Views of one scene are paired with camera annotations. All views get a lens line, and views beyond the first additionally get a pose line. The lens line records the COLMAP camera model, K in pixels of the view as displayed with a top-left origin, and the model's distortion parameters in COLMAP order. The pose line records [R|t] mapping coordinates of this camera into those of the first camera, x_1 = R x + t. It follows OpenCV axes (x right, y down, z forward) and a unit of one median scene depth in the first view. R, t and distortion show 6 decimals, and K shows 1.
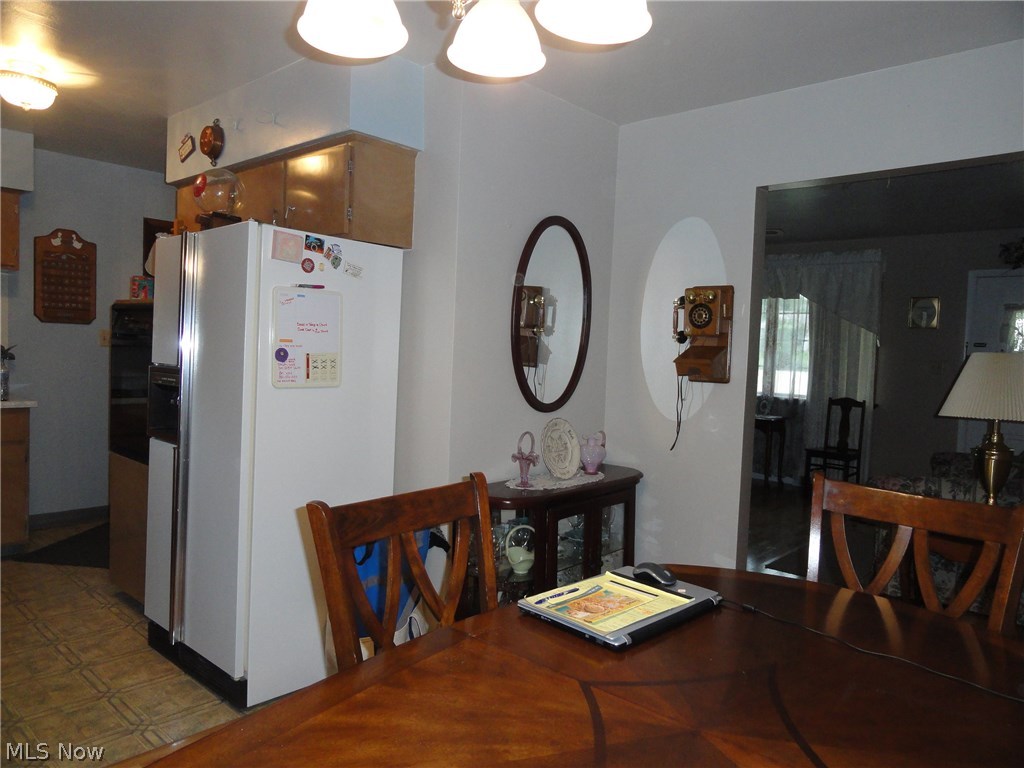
lens RADIAL K [[719.9, 0, 512.3], [0, 719.9, 385.7], [0, 0, 1]] dist [0.003408, 0.003725]
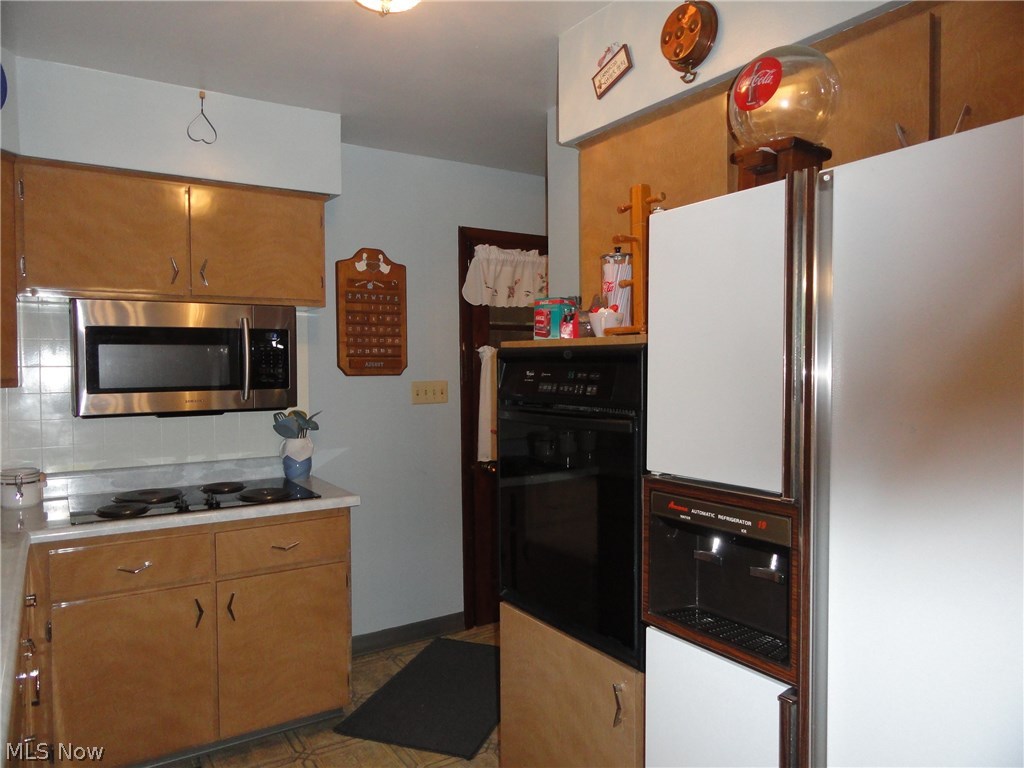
lens RADIAL K [[719.9, 0, 512.2], [0, 719.9, 381.7], [0, 0, 1]] dist [0.003408, 0.003725]
pose [[0.965929, -0.041353, -0.255480, -0.301612], [0.033196, 0.998795, -0.036159, -0.050199], [0.256668, 0.026446, 0.966138, 0.334679]]
